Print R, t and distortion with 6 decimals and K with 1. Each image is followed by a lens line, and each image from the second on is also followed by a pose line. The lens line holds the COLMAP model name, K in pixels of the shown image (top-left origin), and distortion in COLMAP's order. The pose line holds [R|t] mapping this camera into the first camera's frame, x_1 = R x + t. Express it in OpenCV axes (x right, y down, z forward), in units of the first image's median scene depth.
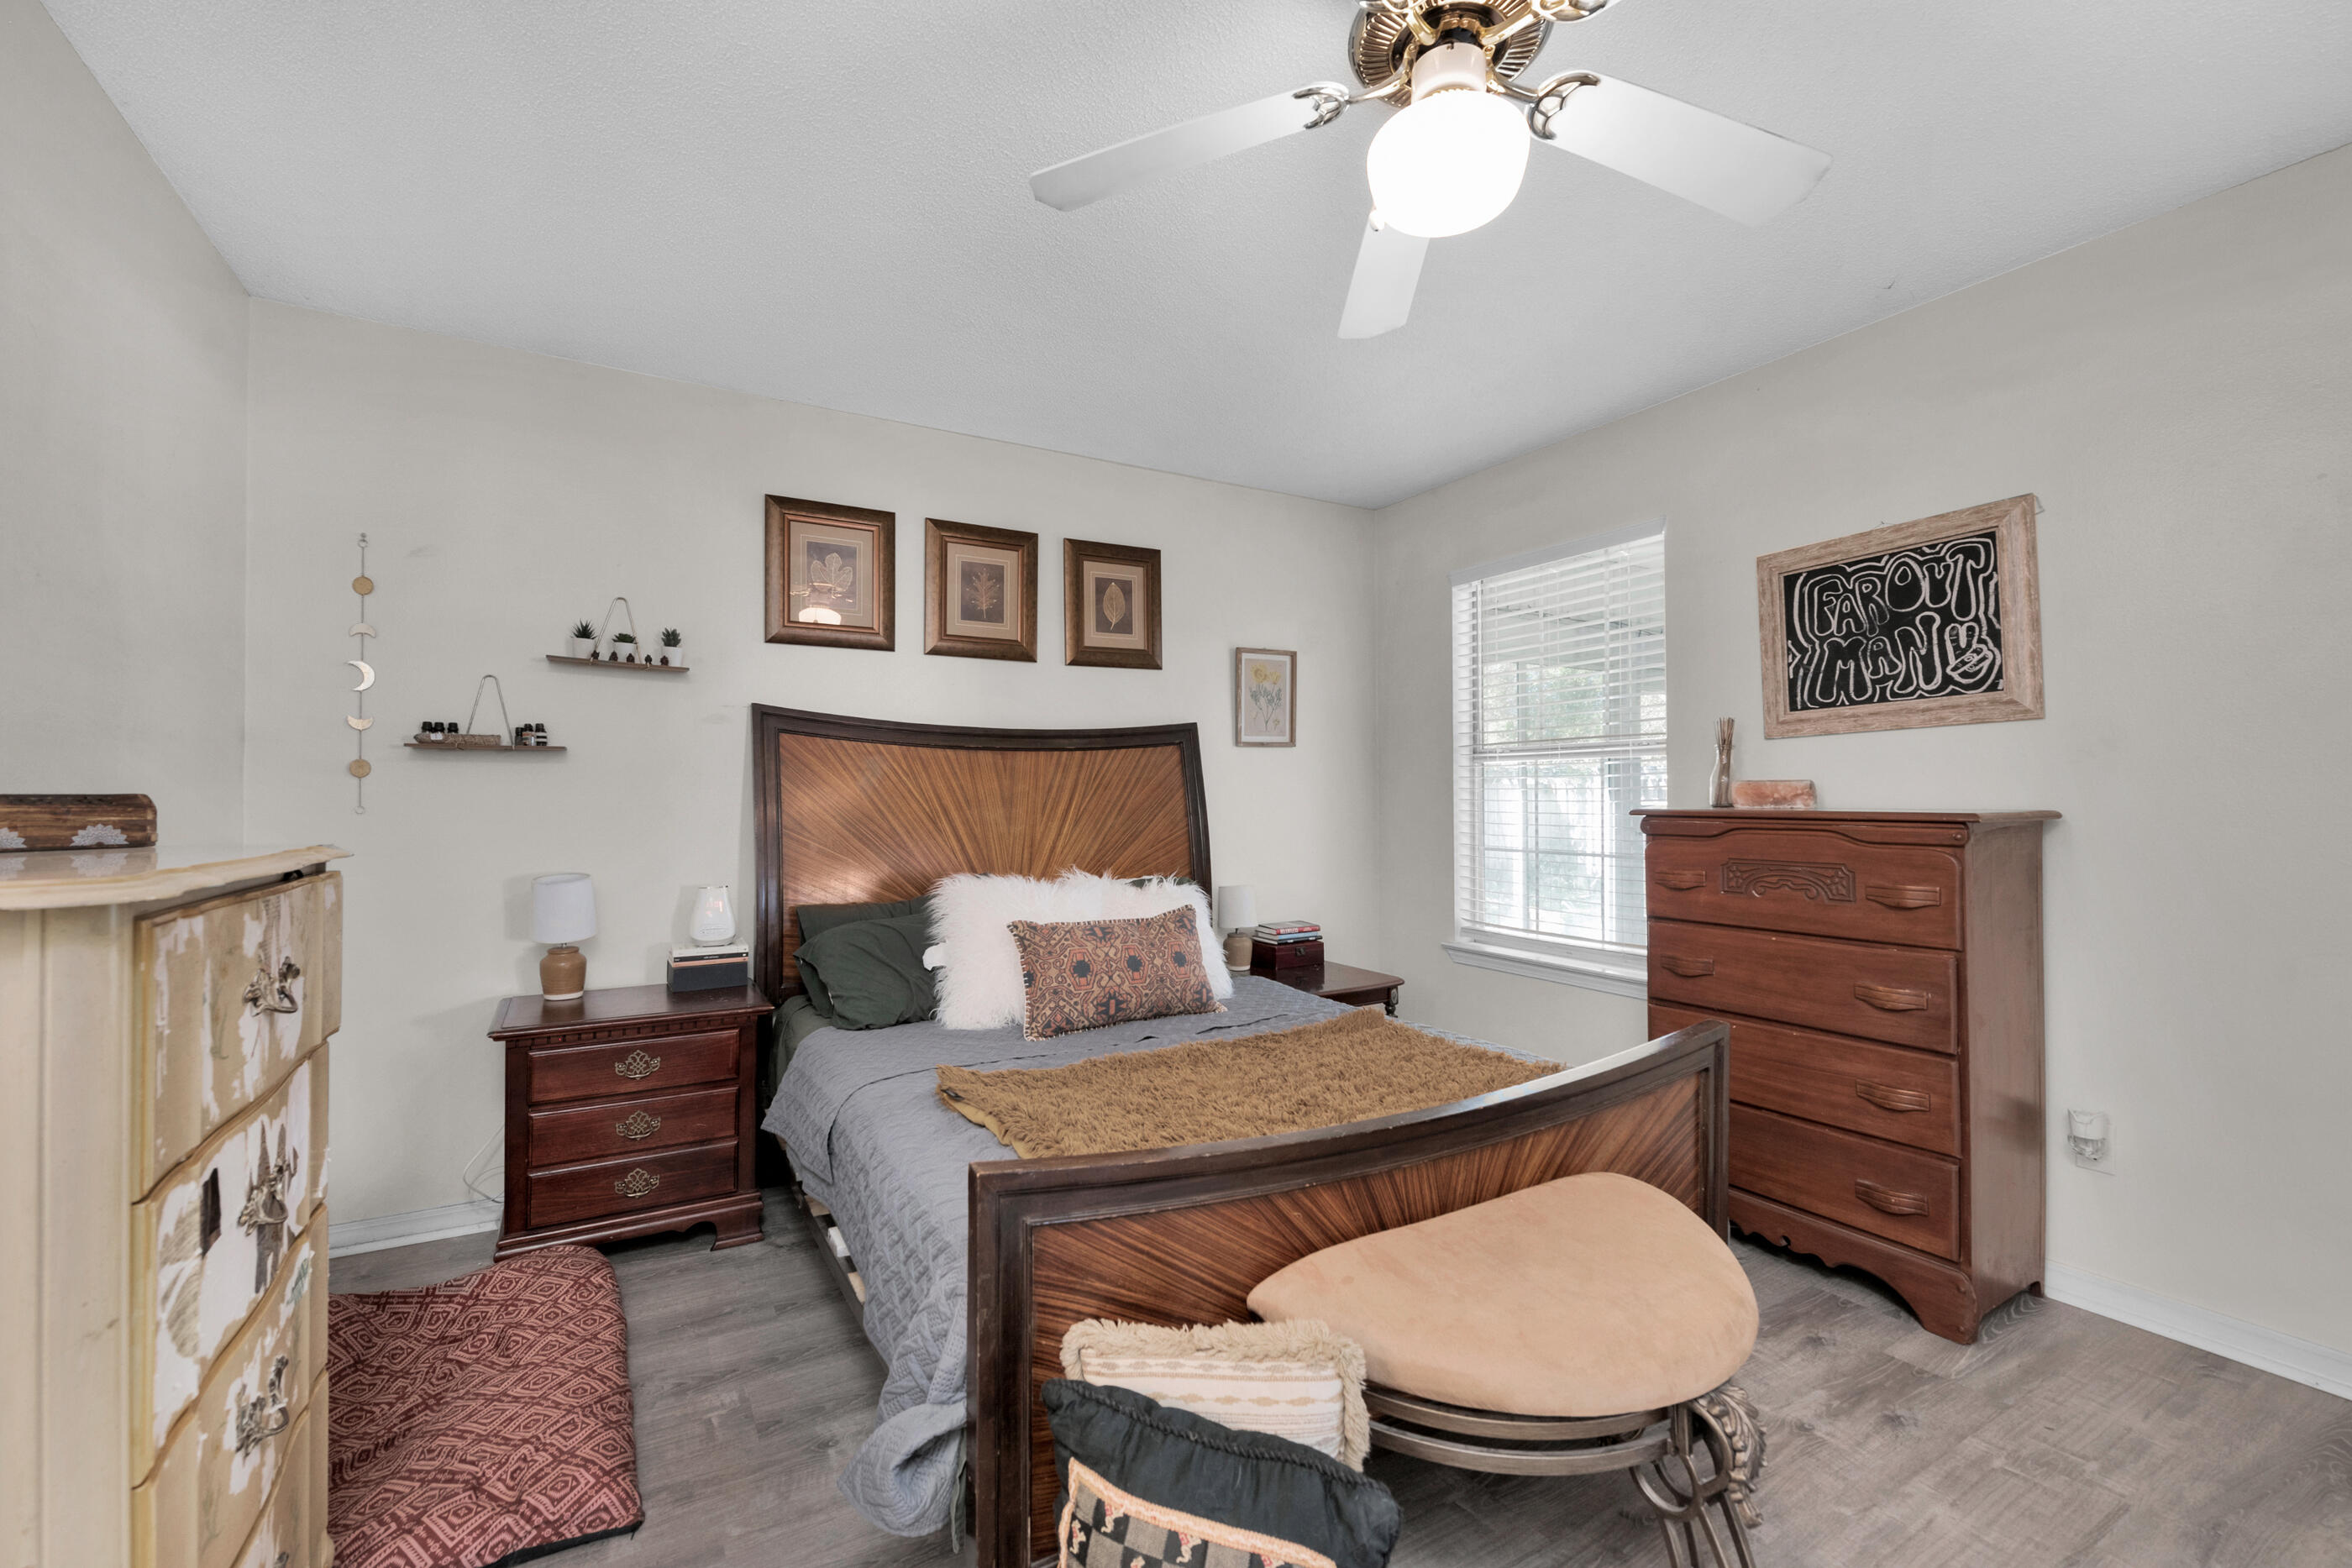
lens RADIAL K [[968.7, 0, 1176.0], [0, 968.7, 784.0], [0, 0, 1]] dist [0.002668, -0.000129]
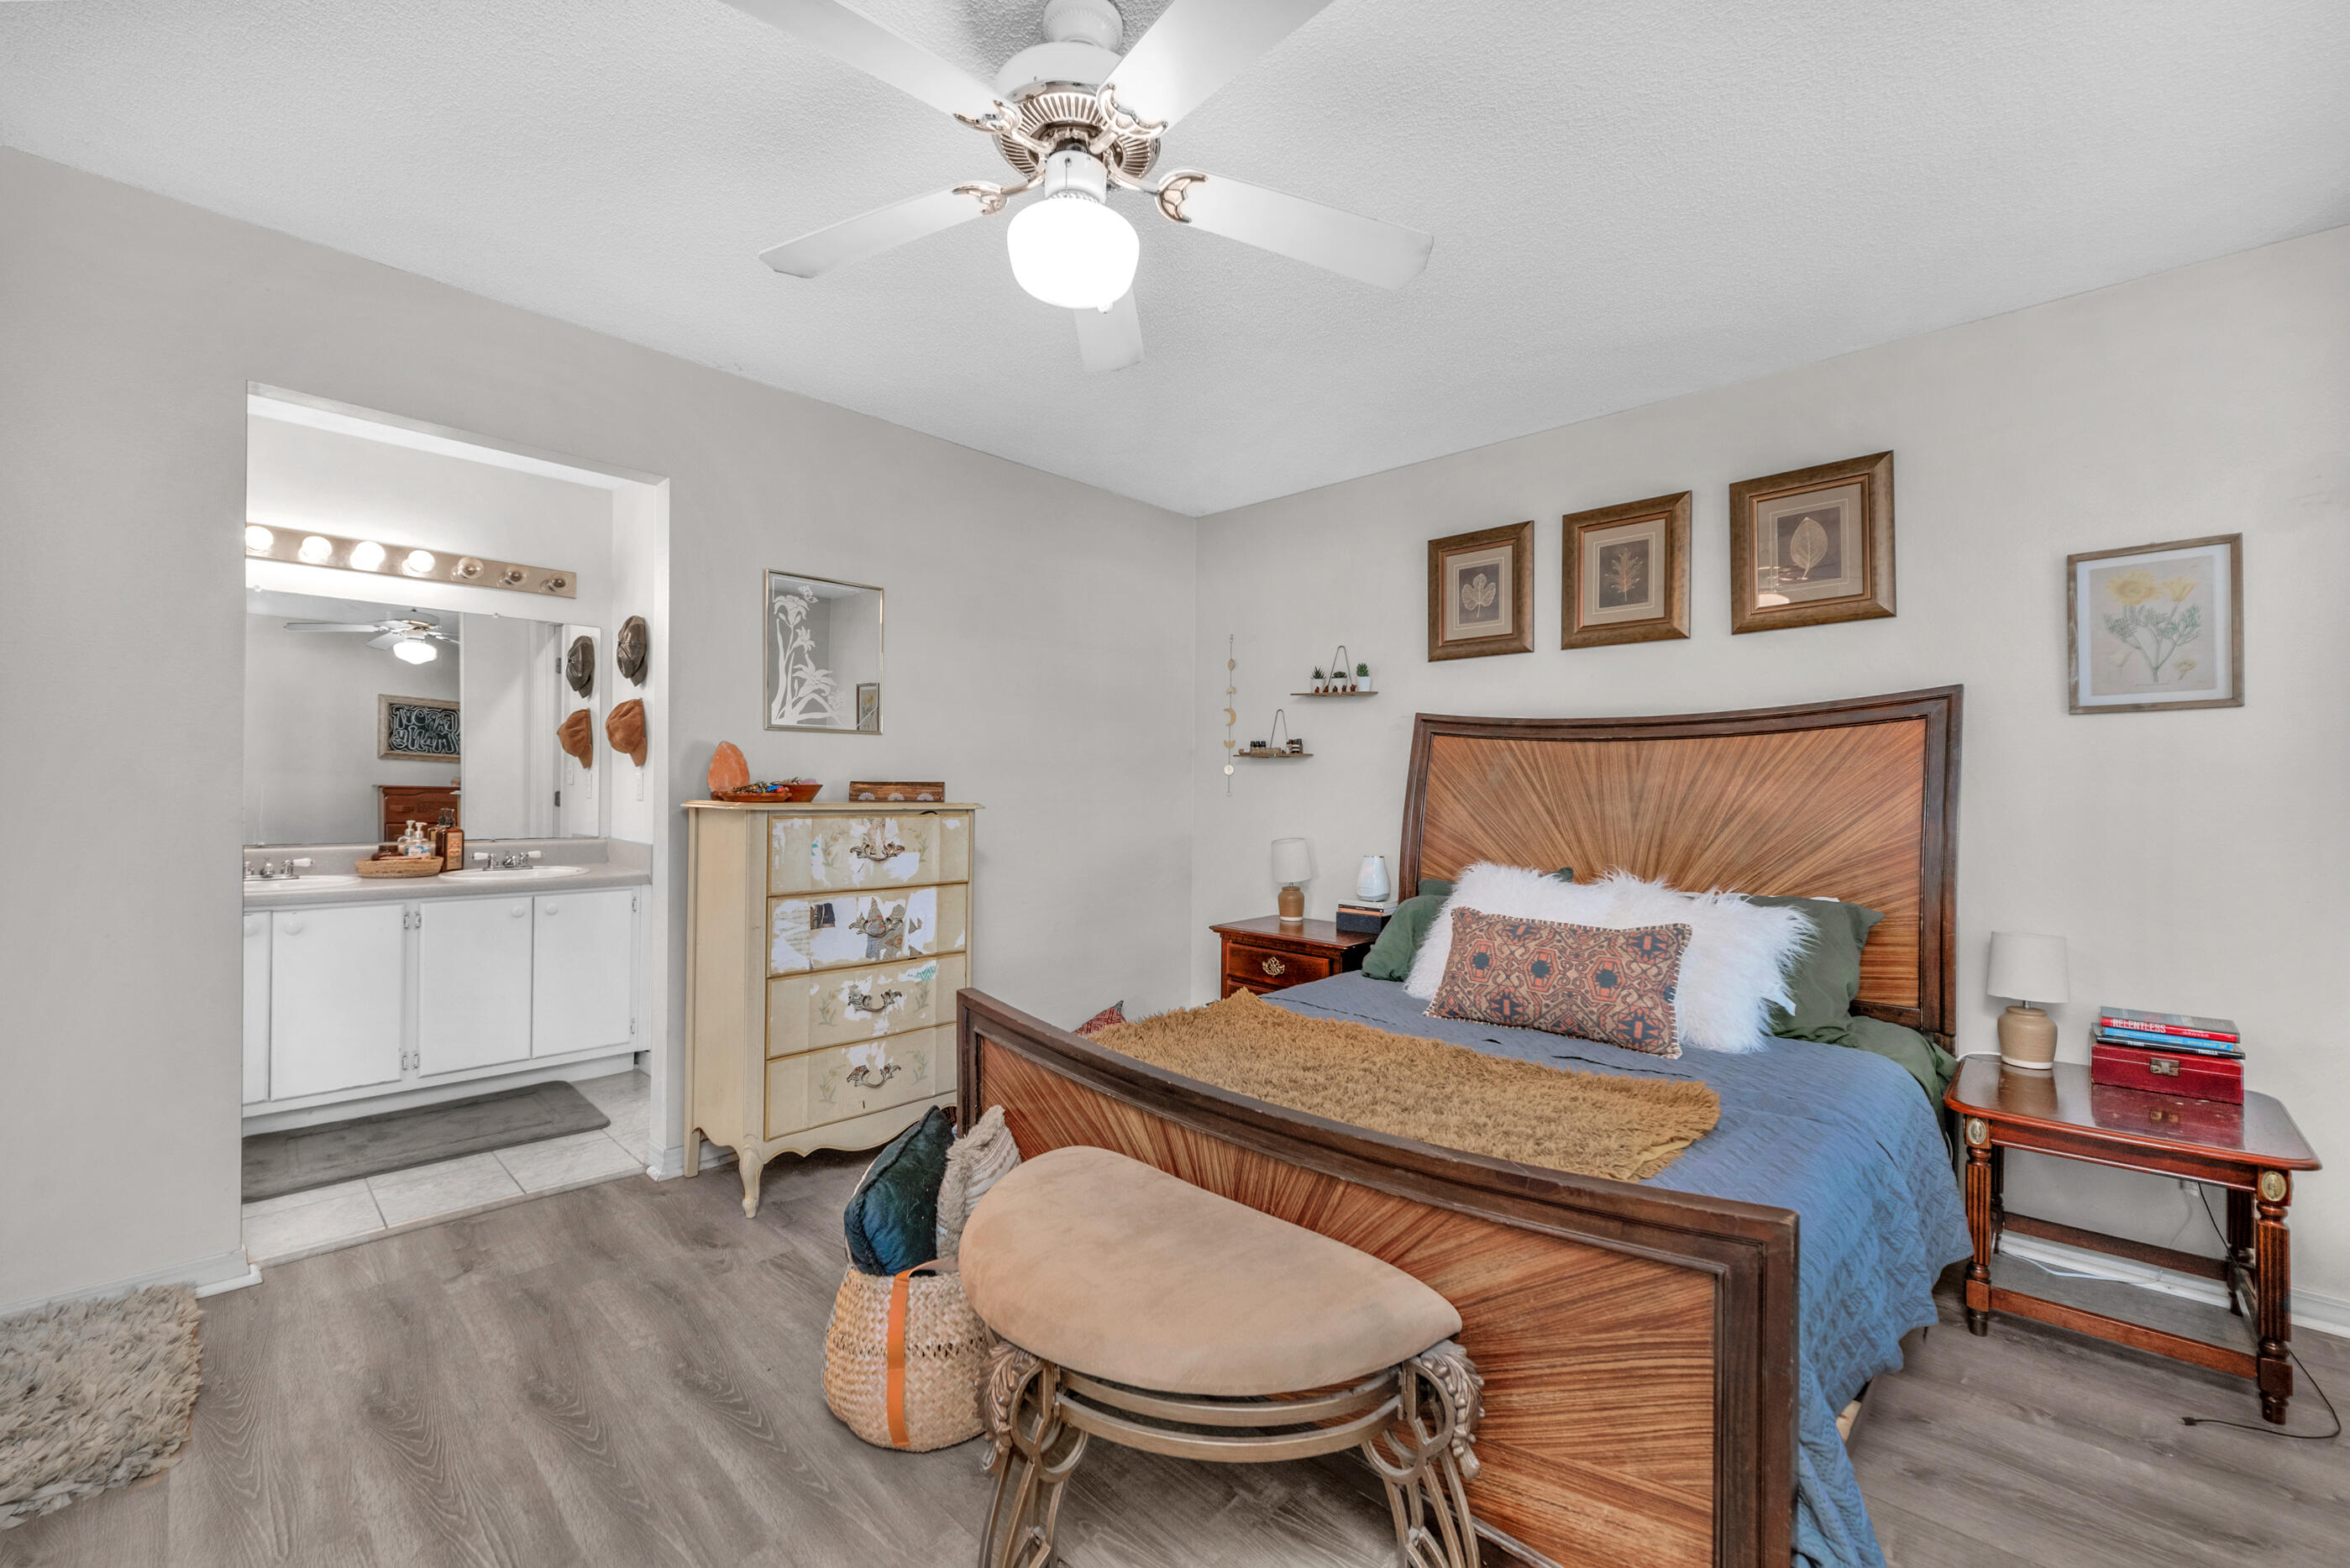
lens RADIAL K [[968.0, 0, 1175.0], [0, 968.0, 784.0], [0, 0, 1]] dist [0.002668, -0.000129]
pose [[0.266909, 0.001105, -0.963721, 0.712330], [0.001888, 0.999997, 0.001669, 0.005354], [0.963720, -0.002265, 0.266906, 0.390996]]
